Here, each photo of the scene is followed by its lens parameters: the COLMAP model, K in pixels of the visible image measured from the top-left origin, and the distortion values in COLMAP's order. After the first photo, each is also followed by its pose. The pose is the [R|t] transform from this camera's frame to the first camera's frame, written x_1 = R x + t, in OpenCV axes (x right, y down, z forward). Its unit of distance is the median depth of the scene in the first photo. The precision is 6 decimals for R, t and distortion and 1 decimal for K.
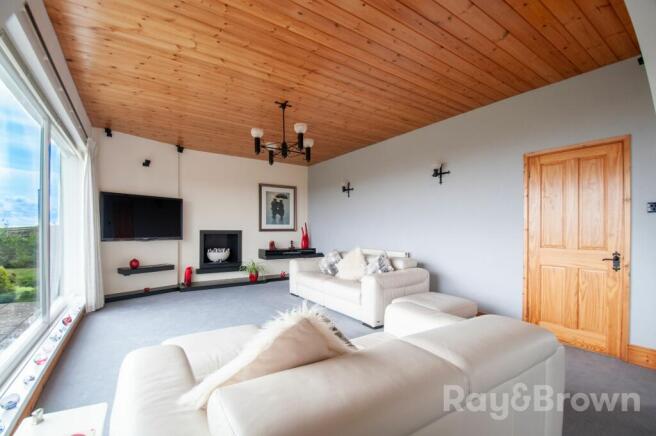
lens RADIAL K [[285.9, 0, 328.0], [0, 285.9, 218.0], [0, 0, 1]] dist [0.000609, -0.000214]
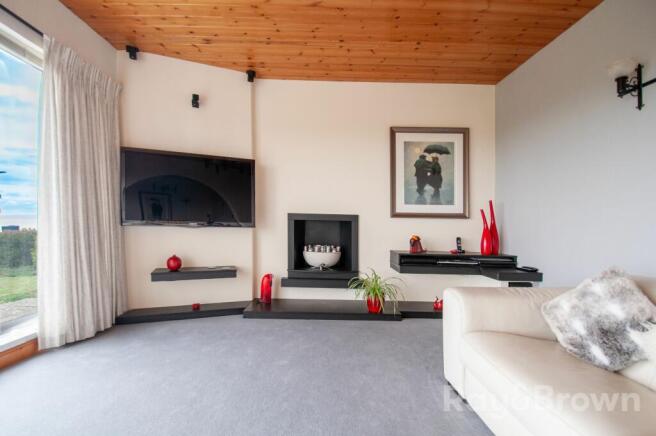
lens RADIAL K [[285.9, 0, 328.0], [0, 285.9, 218.0], [0, 0, 1]] dist [0.000609, -0.000214]
pose [[0.832170, -0.002471, -0.554515, -0.044333], [0.006206, 0.999969, 0.004858, 0.046572], [0.554486, -0.007484, 0.832159, 0.509903]]
